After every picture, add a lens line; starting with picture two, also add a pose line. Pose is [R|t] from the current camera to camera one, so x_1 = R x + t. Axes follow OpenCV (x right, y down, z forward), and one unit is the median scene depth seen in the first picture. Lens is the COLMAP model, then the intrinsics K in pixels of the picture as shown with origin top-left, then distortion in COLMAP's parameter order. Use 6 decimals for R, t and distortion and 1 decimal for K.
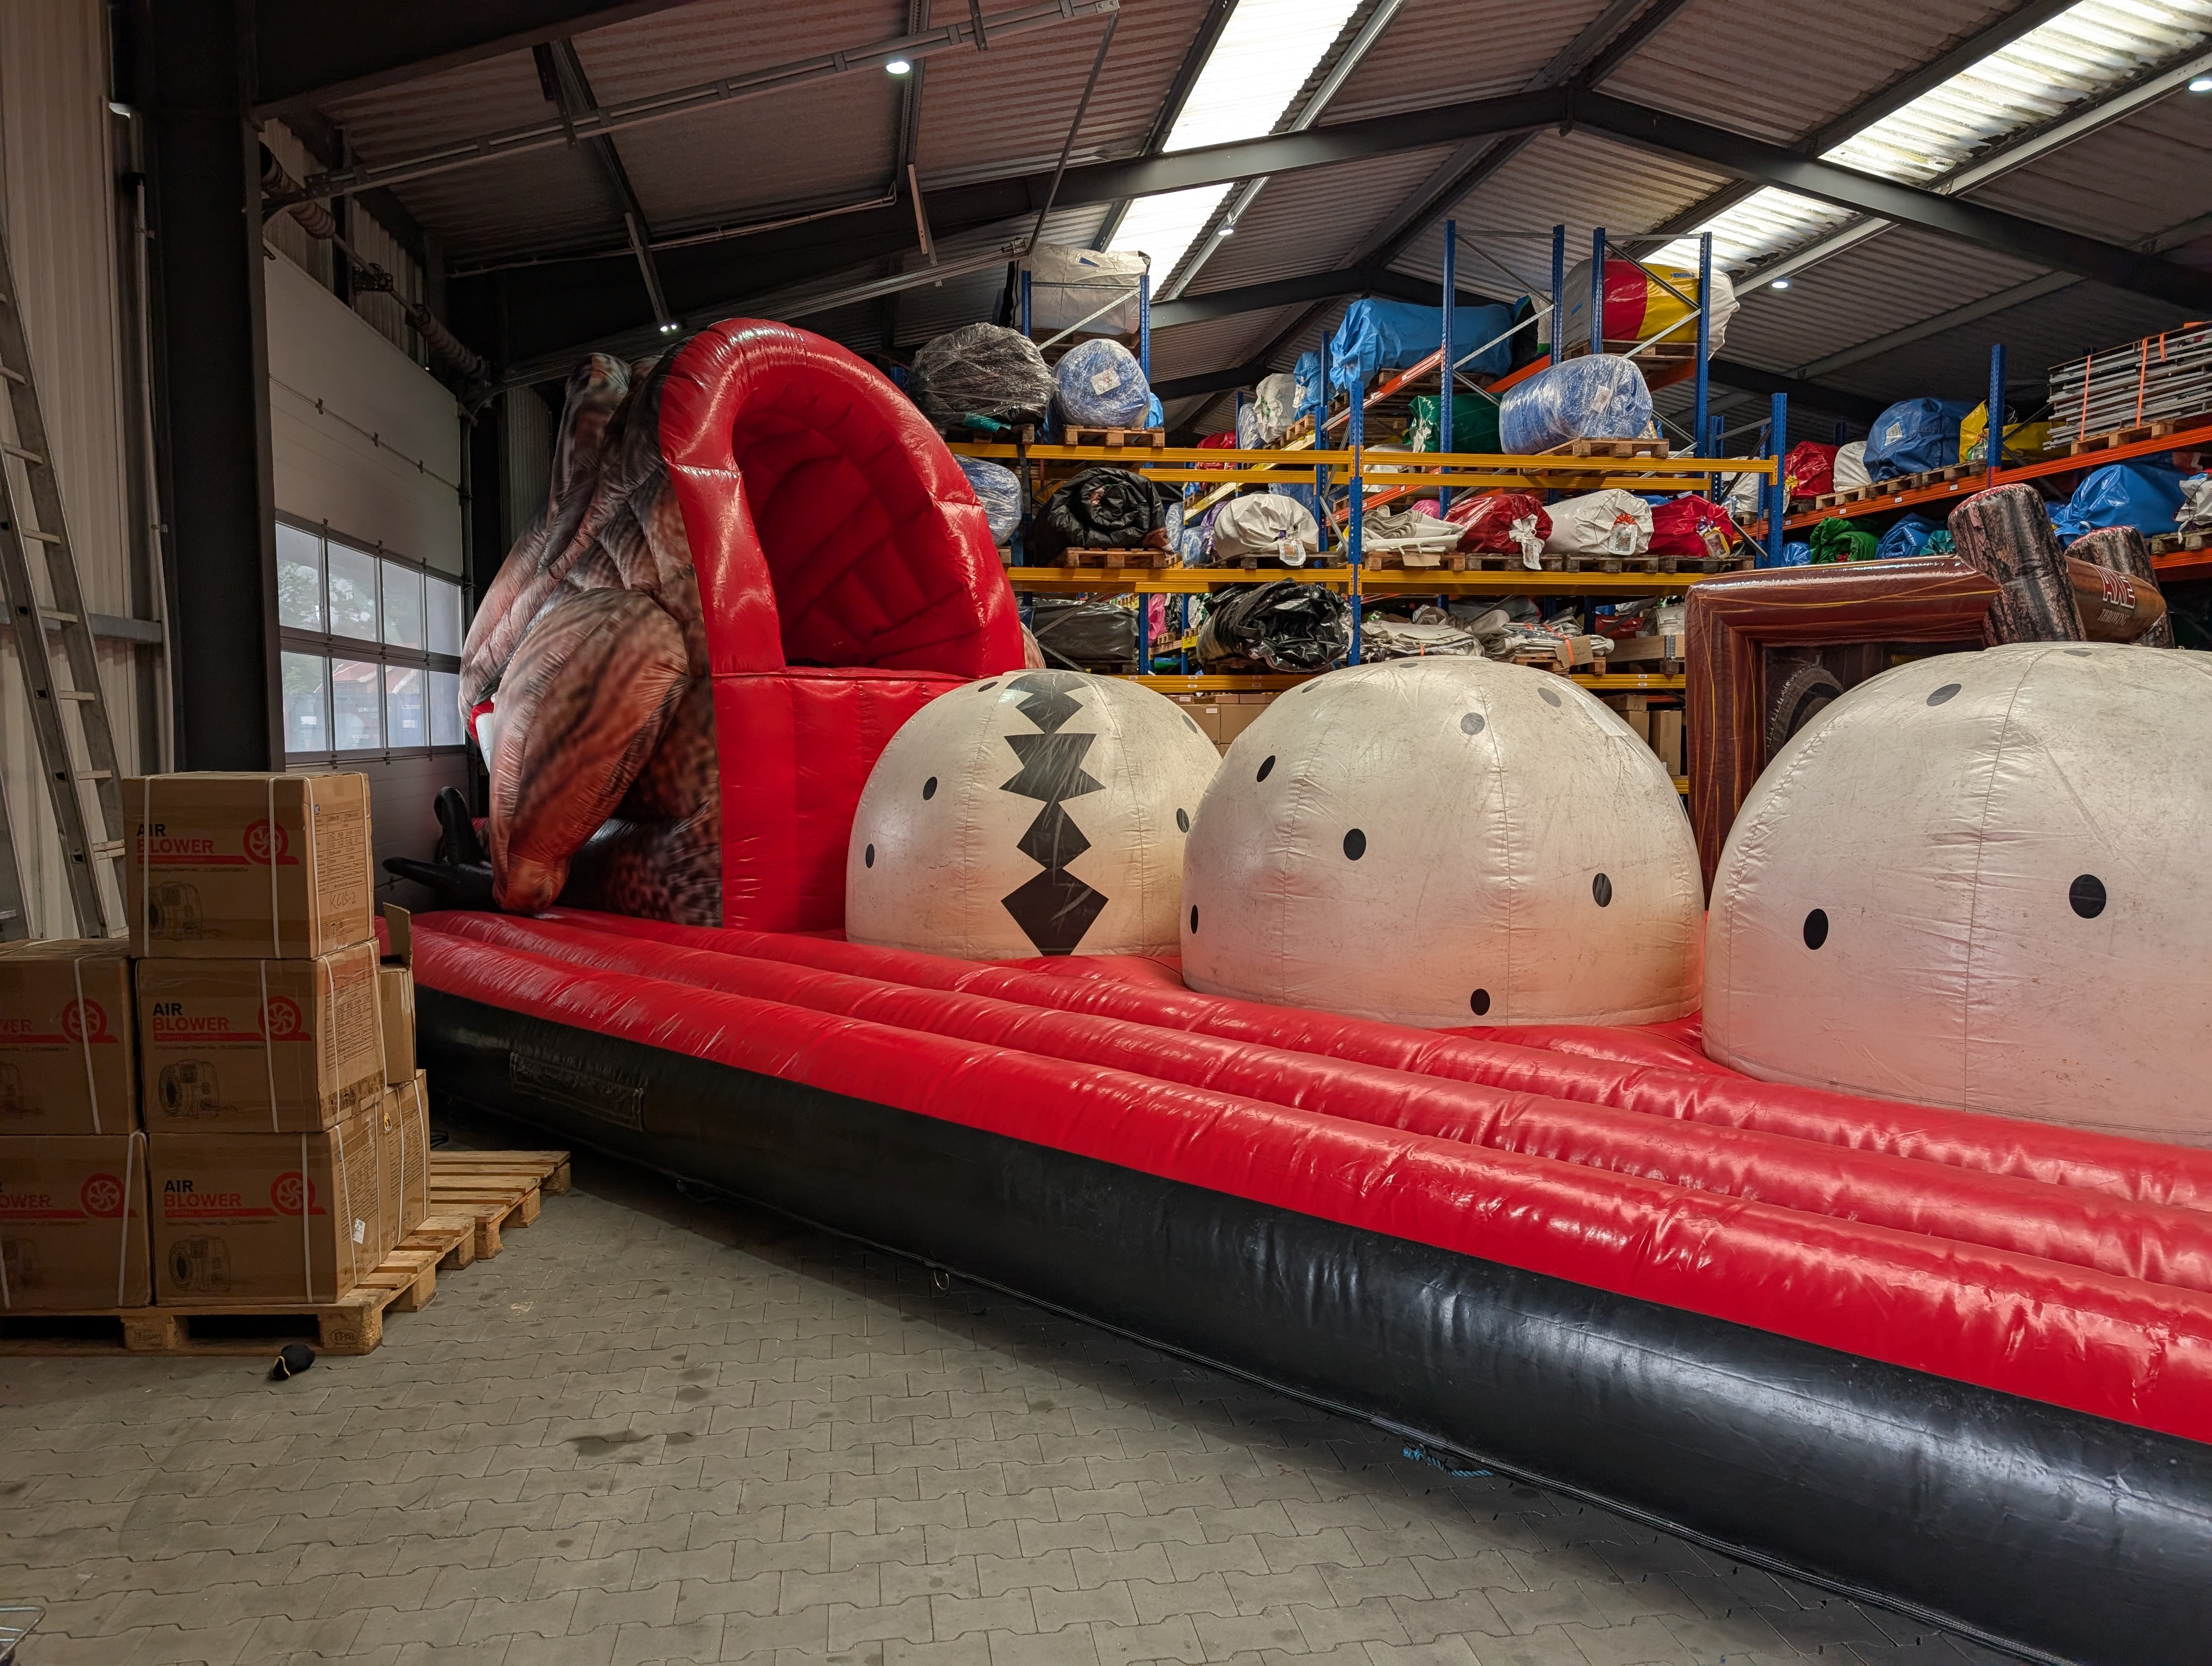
lens RADIAL K [[1586.1, 0, 1106.0], [0, 1586.1, 833.0], [0, 0, 1]] dist [0.002892, -0.000204]
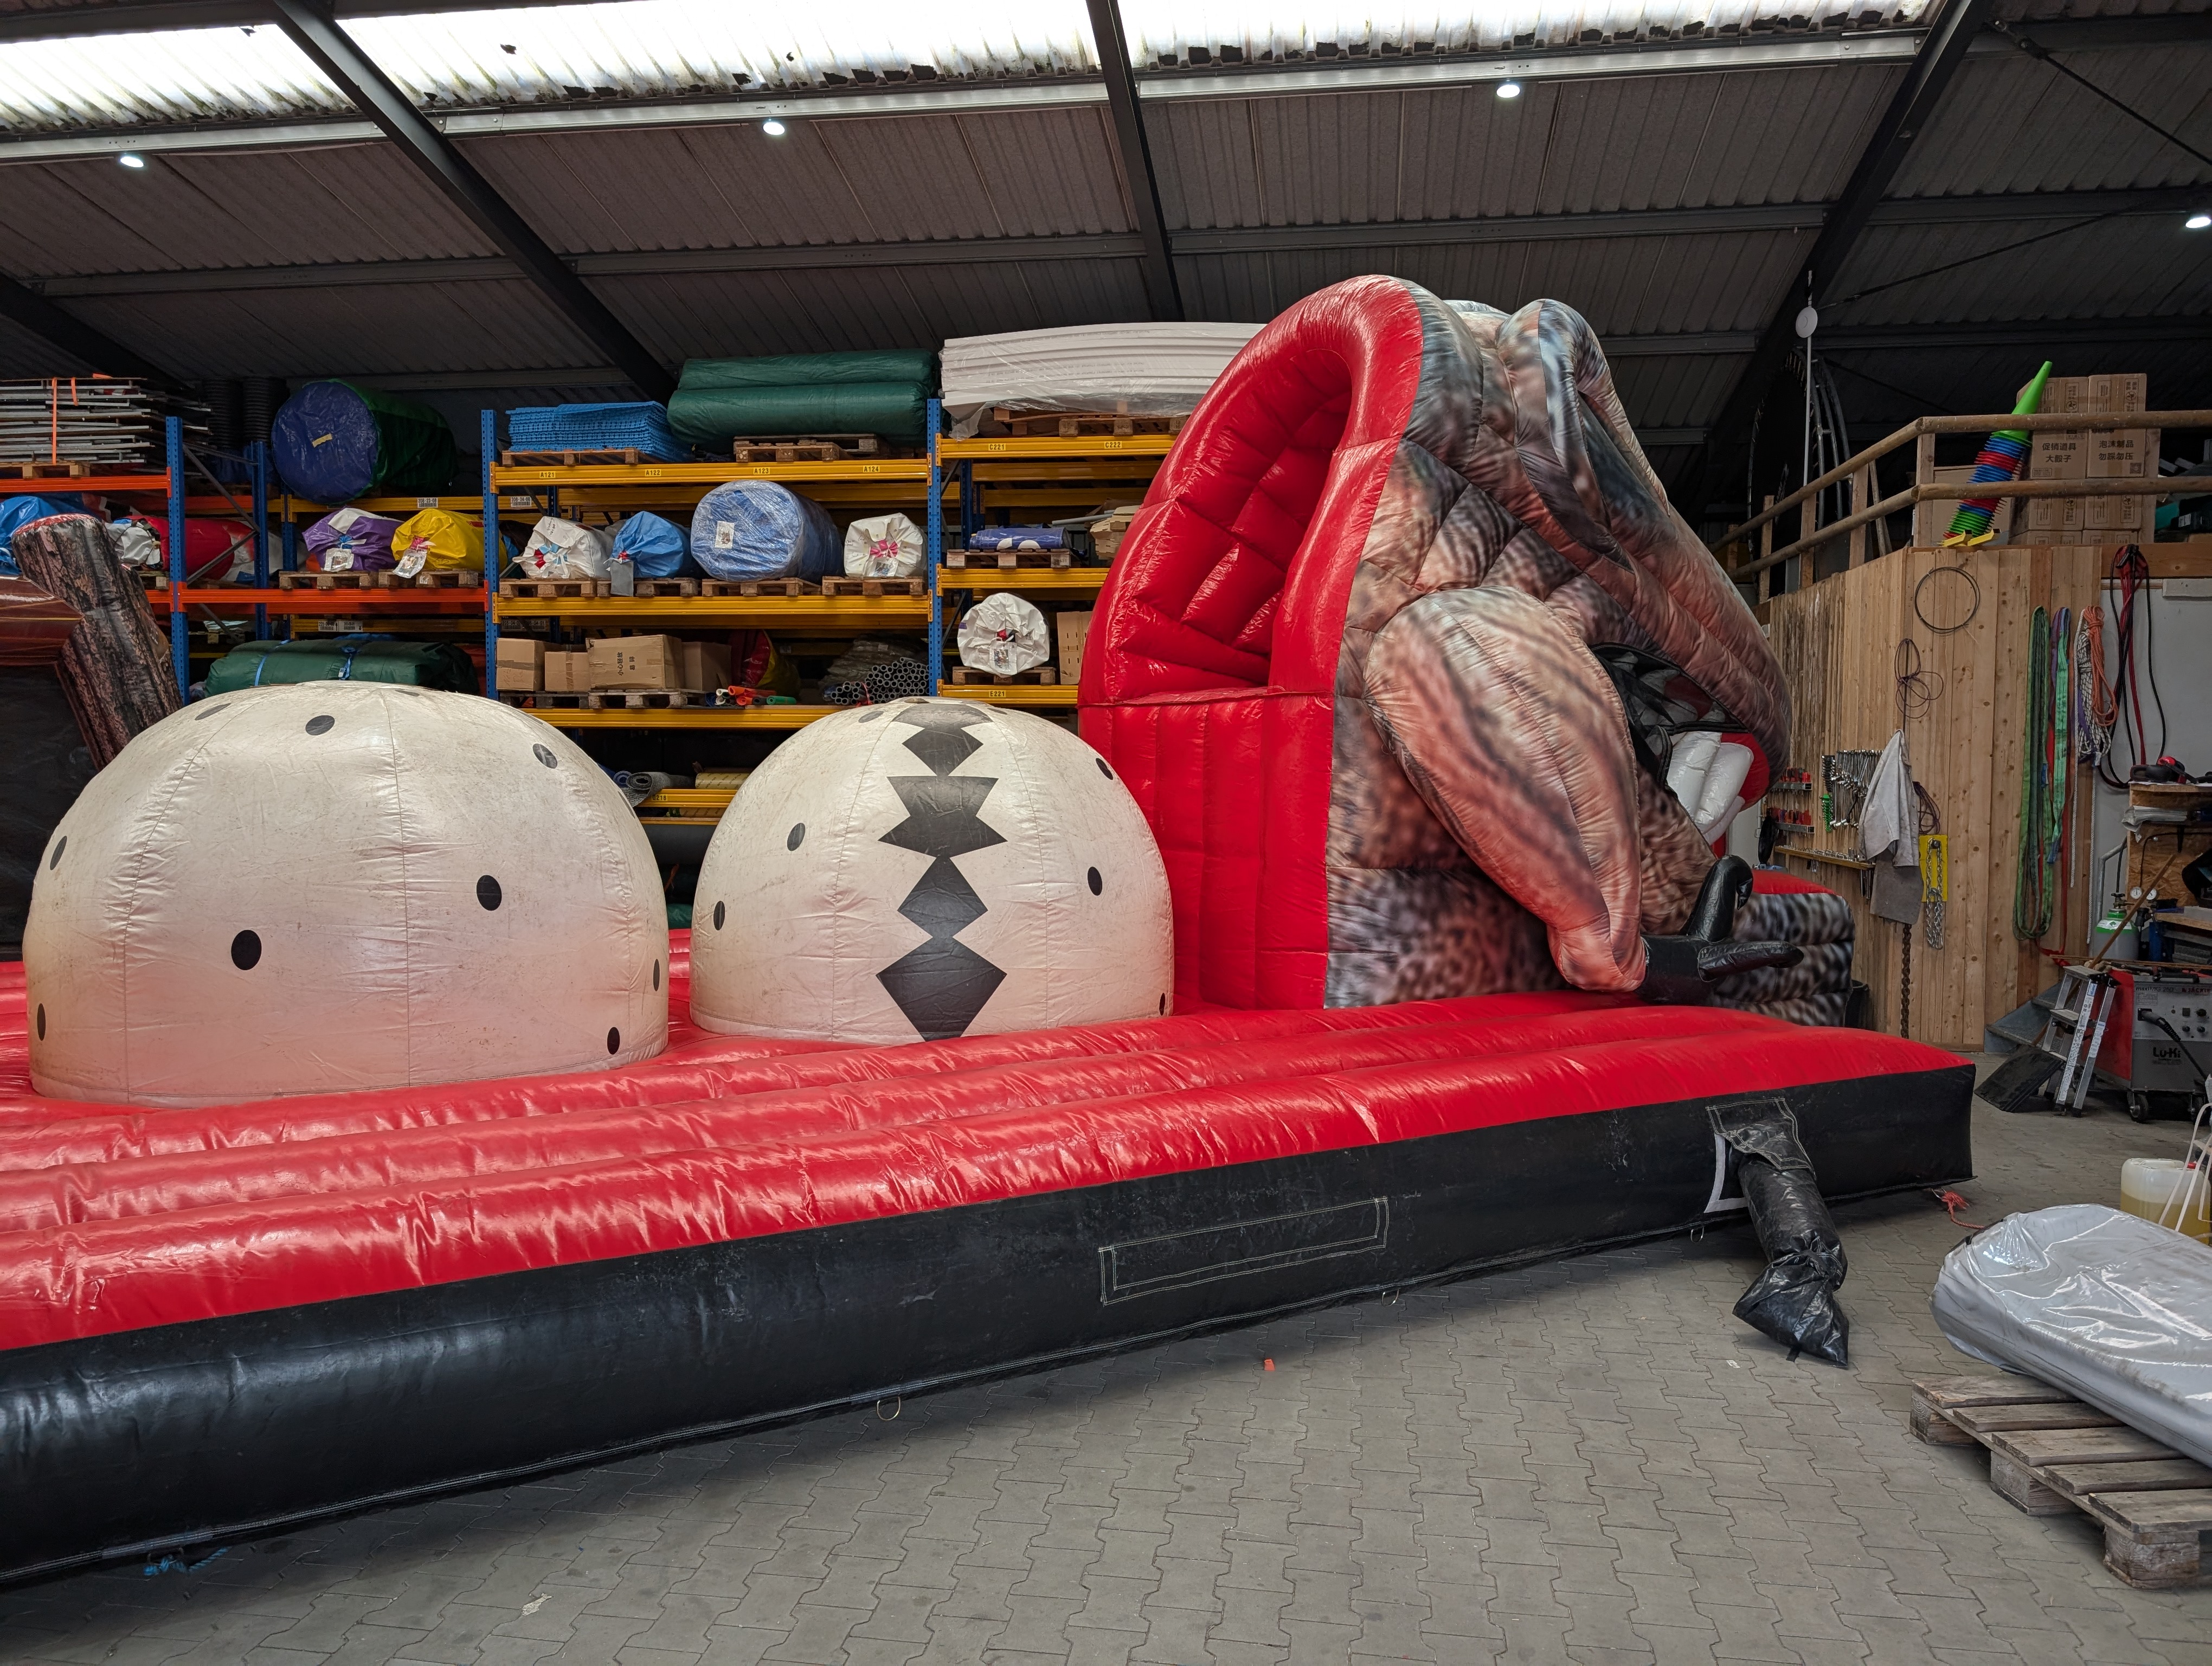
lens RADIAL K [[1586.1, 0, 1106.0], [0, 1586.1, 833.0], [0, 0, 1]] dist [0.002892, -0.000204]
pose [[0.292316, -0.040602, 0.955459, -0.210538], [0.058285, 0.997997, 0.024578, -0.004428], [-0.954544, 0.048505, 0.294097, 0.091803]]
